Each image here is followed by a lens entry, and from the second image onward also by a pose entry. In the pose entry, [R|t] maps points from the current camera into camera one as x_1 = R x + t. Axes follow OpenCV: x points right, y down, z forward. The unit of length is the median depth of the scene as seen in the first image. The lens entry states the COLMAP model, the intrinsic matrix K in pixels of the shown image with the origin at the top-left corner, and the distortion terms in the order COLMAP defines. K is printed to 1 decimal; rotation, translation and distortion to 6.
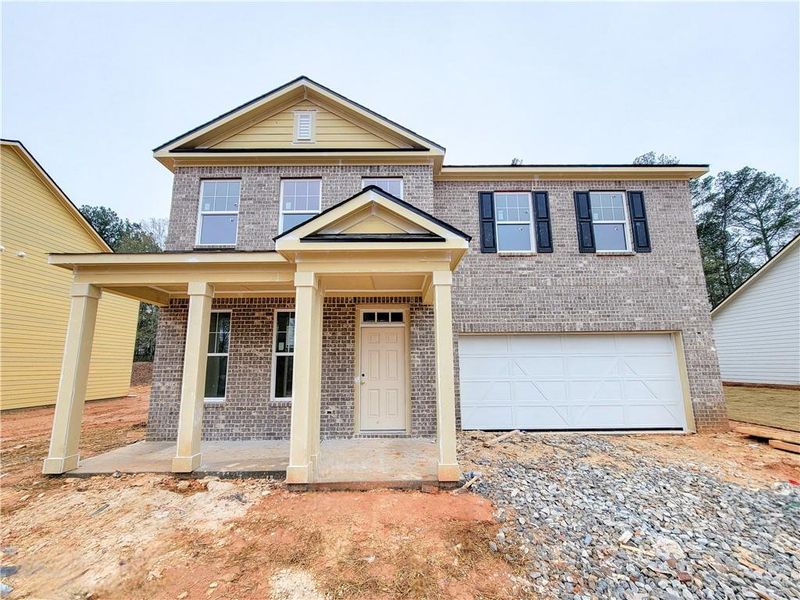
lens RADIAL K [[315.1, 0, 403.3], [0, 315.1, 315.5], [0, 0, 1]] dist [-0.009100, 0.000604]
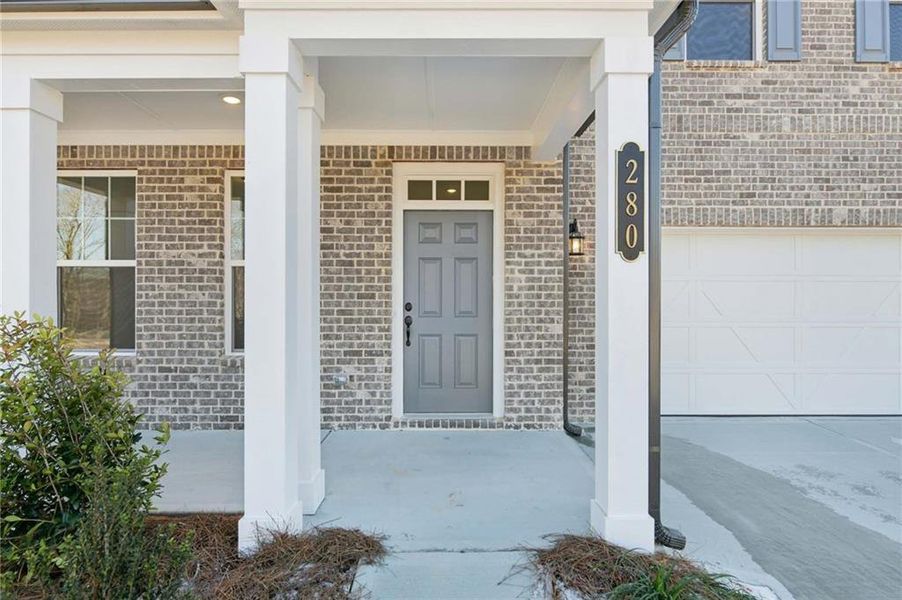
lens RADIAL K [[454.7, 0, 464.0], [0, 454.7, 290.0], [0, 0, 1]] dist [-0.005494, -0.001345]
pose [[0.999936, 0.011256, -0.000804, -0.039590], [-0.011004, 0.988357, 0.151752, 0.051789], [0.002503, -0.151733, 0.988418, 0.285917]]
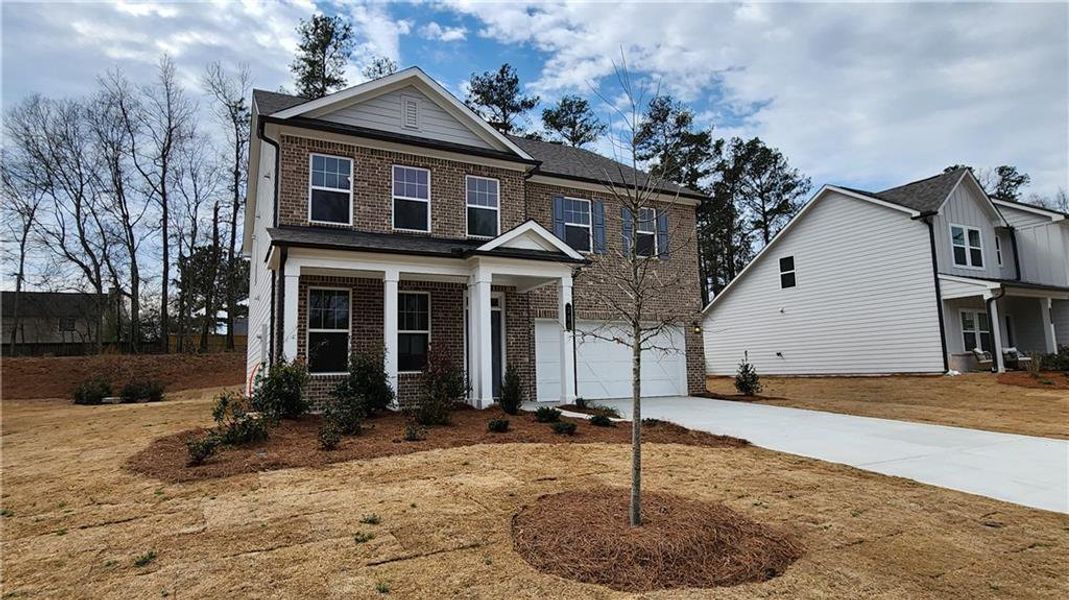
lens RADIAL K [[572.4, 0, 529.6], [0, 572.4, 301.5], [0, 0, 1]] dist [-0.002568, -0.000097]
pose [[0.894067, 0.046612, 0.445501, -0.865735], [-0.058345, 0.998216, 0.012648, -0.033724], [-0.444117, -0.037301, 0.895192, -0.974691]]
